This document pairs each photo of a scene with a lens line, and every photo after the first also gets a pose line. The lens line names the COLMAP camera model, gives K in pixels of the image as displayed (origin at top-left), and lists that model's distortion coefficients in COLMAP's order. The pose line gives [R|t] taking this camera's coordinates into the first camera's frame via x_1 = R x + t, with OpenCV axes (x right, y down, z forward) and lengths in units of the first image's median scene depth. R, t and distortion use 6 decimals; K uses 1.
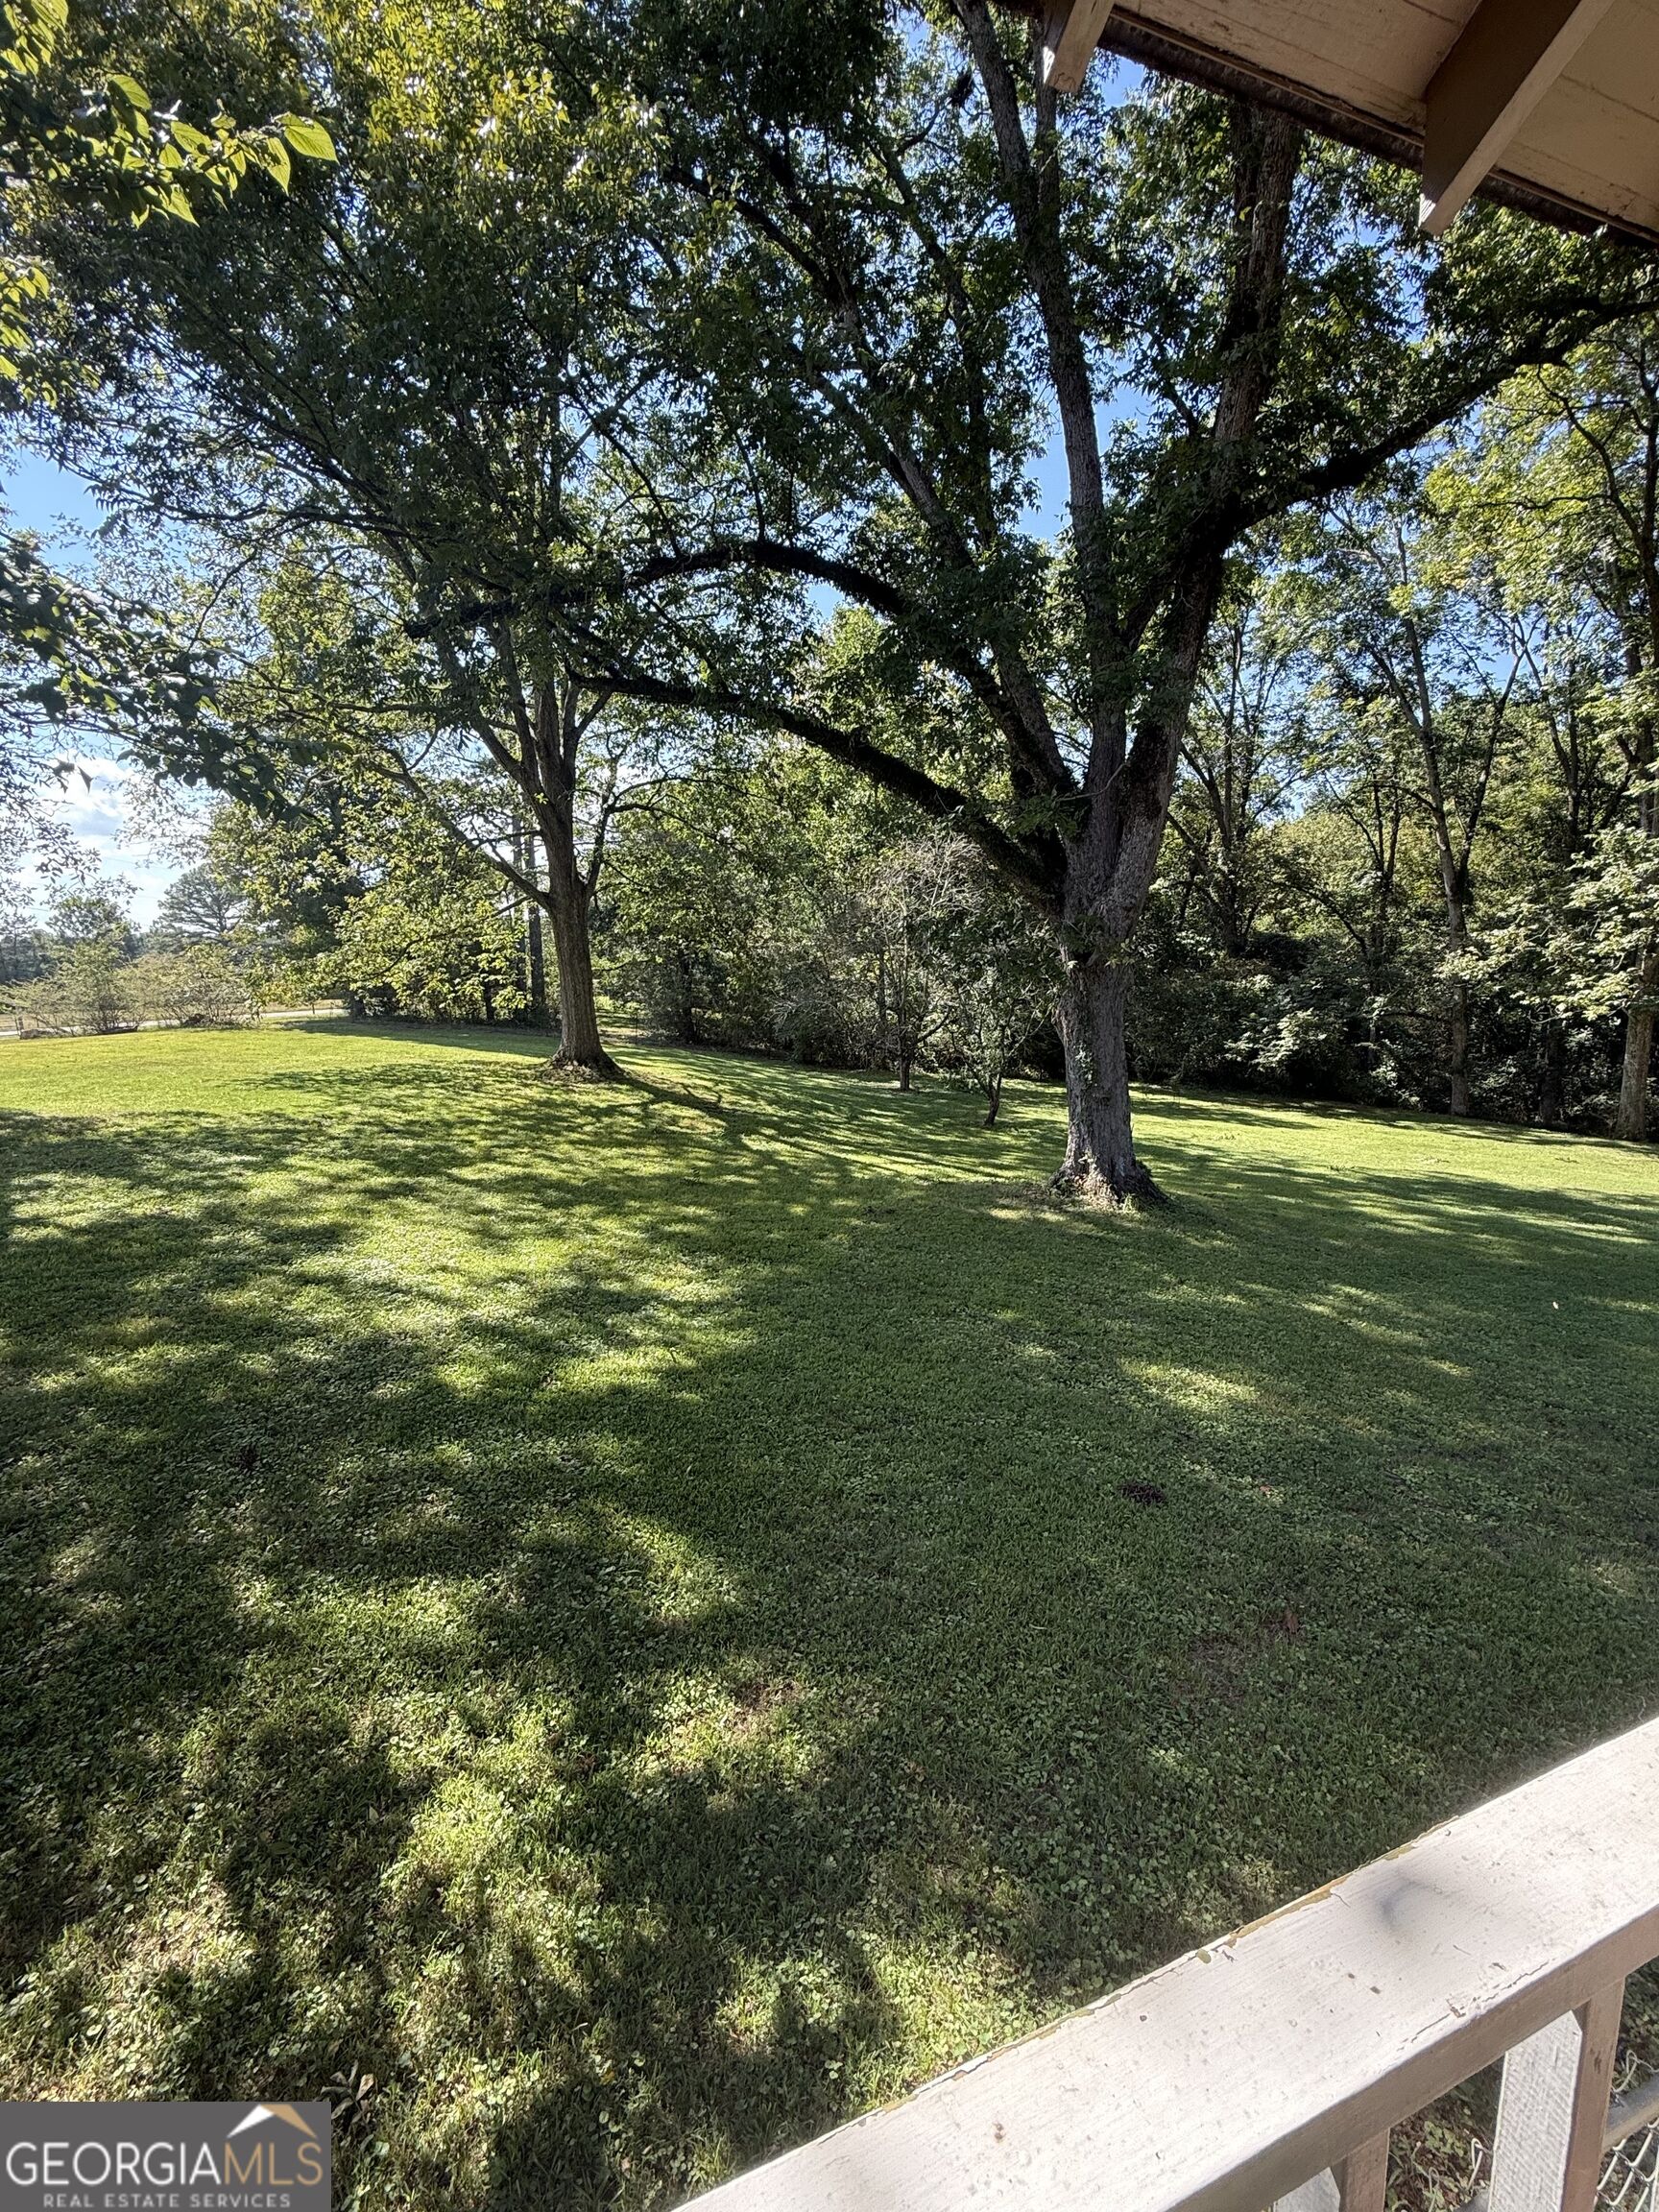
lens RADIAL K [[929.9, 0, 829.5], [0, 929.9, 1106.0], [0, 0, 1]] dist [0.000037, -0.000062]
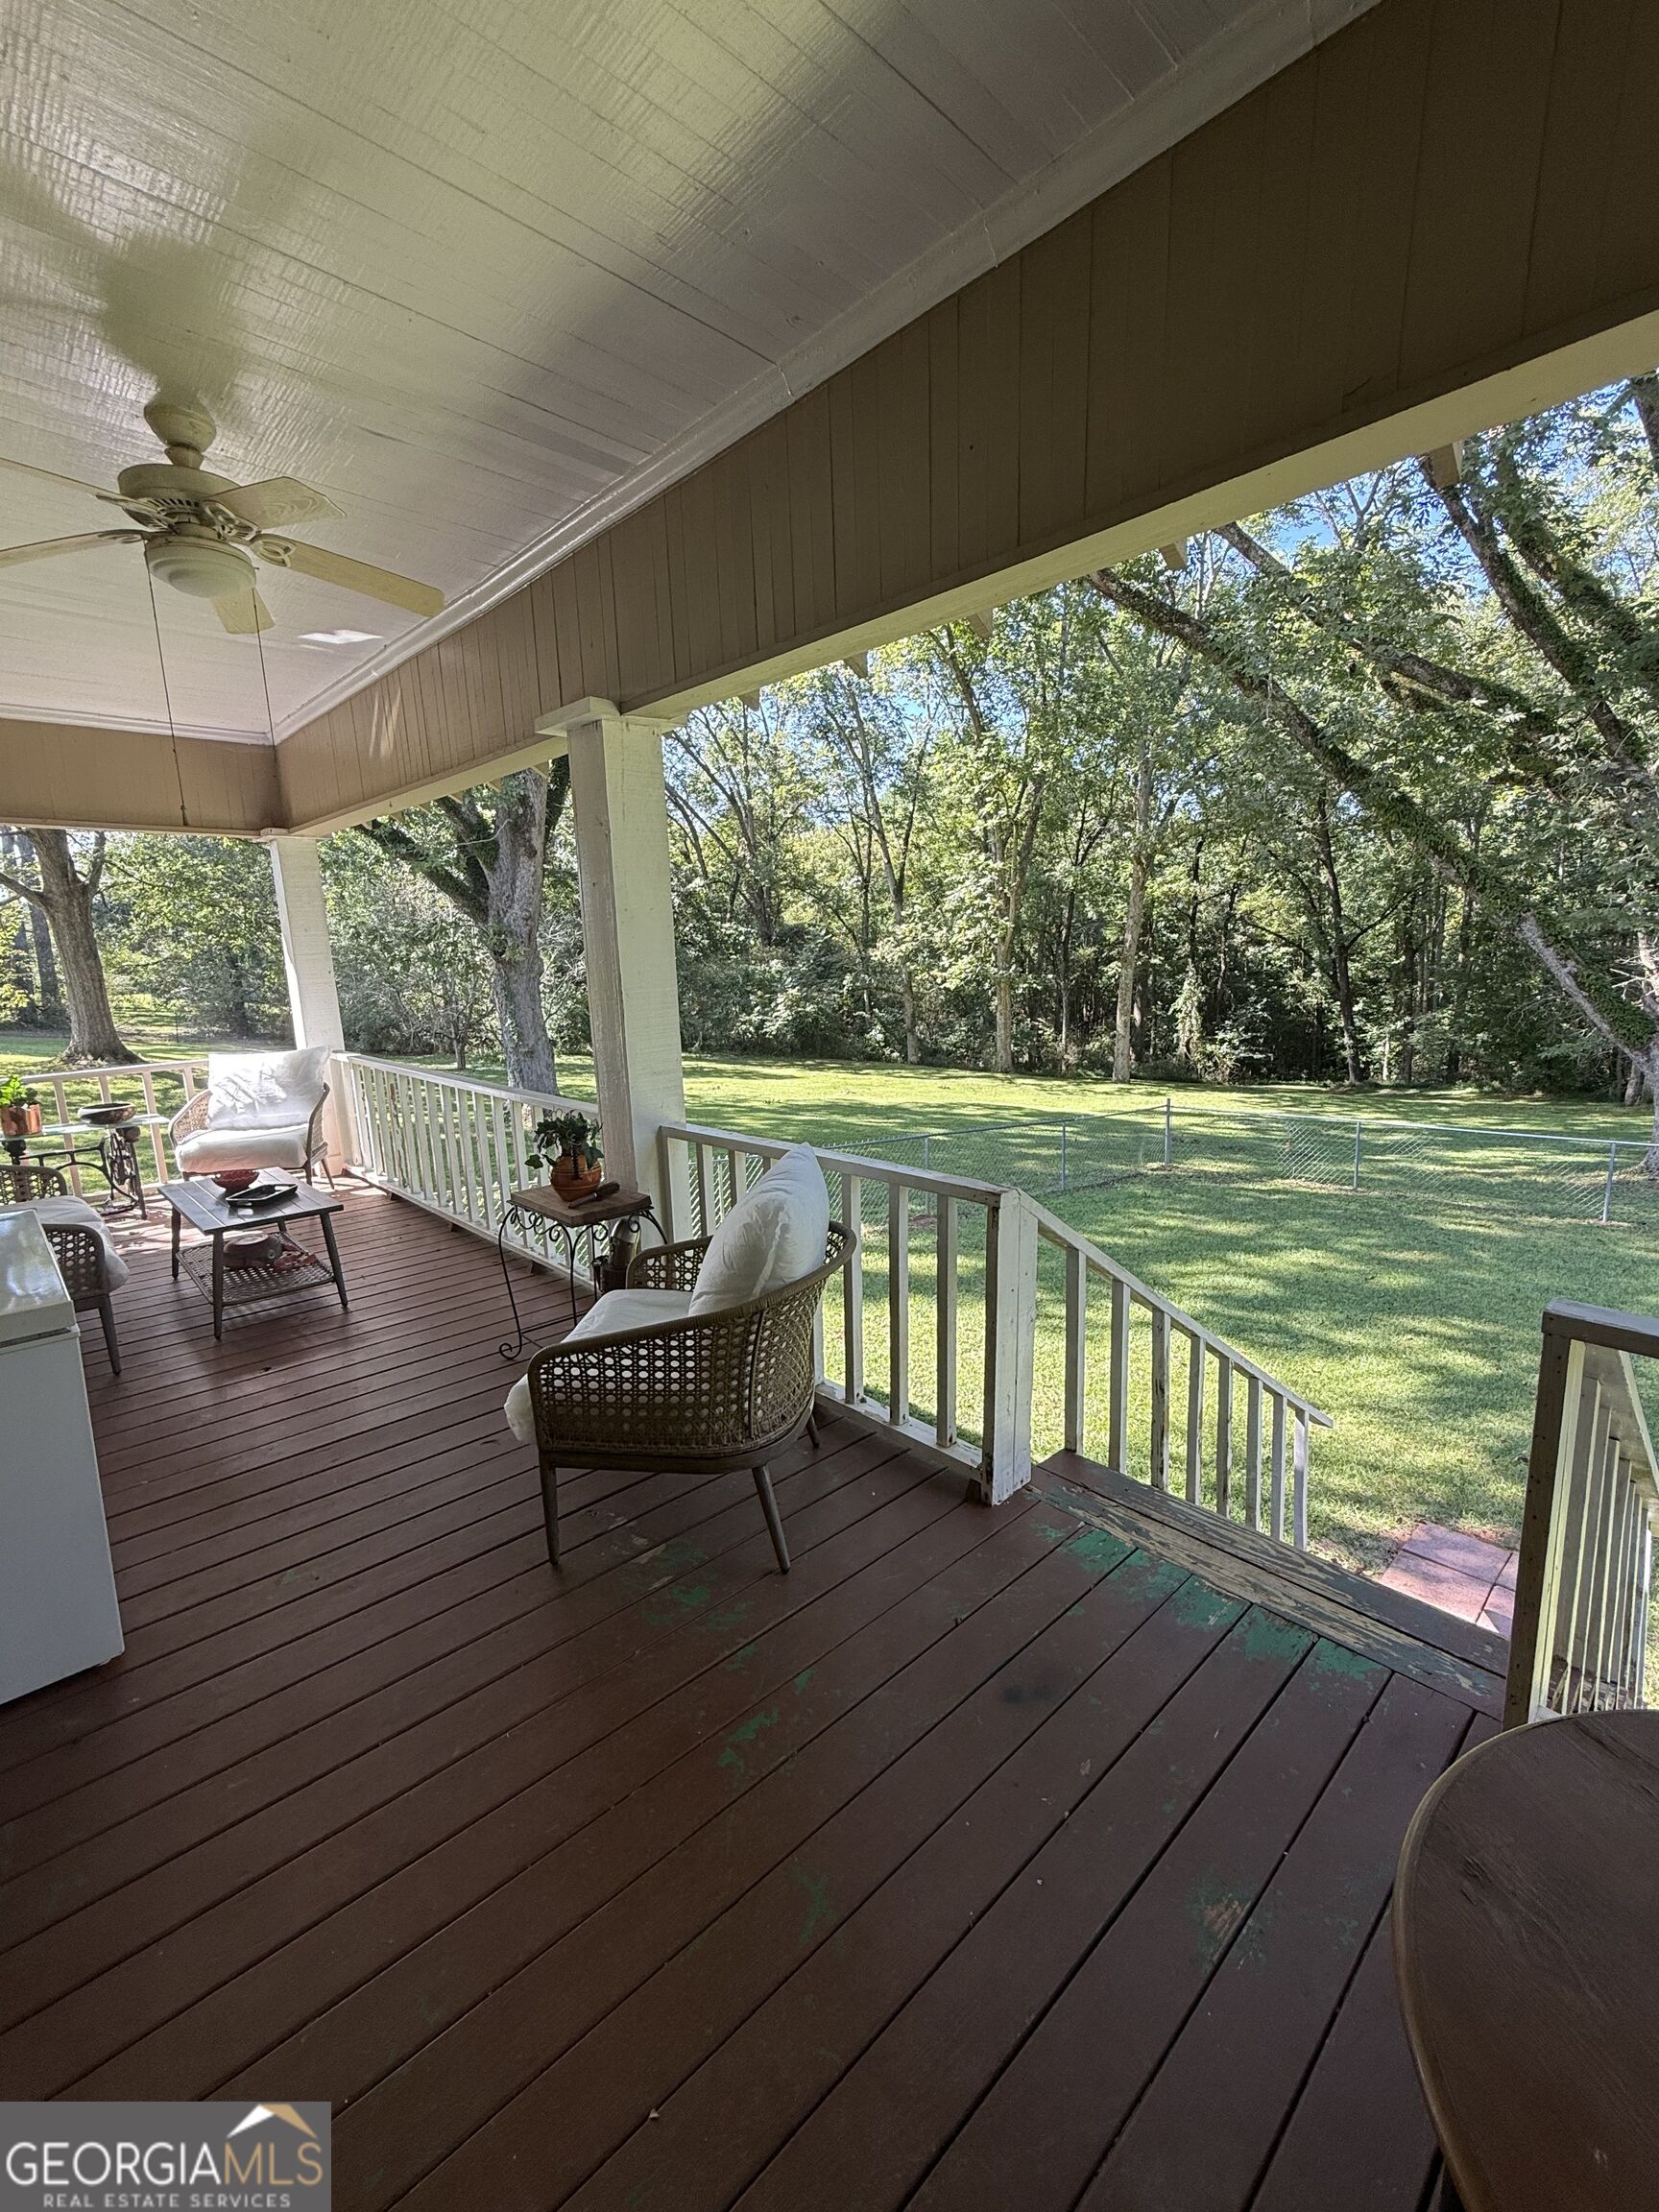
lens RADIAL K [[929.9, 0, 829.5], [0, 929.9, 1106.0], [0, 0, 1]] dist [0.000037, -0.000062]
pose [[0.926880, -0.074319, 0.367926, 0.077947], [0.068853, 0.997234, 0.027981, 0.025624], [-0.368988, -0.000602, 0.929434, -0.195207]]
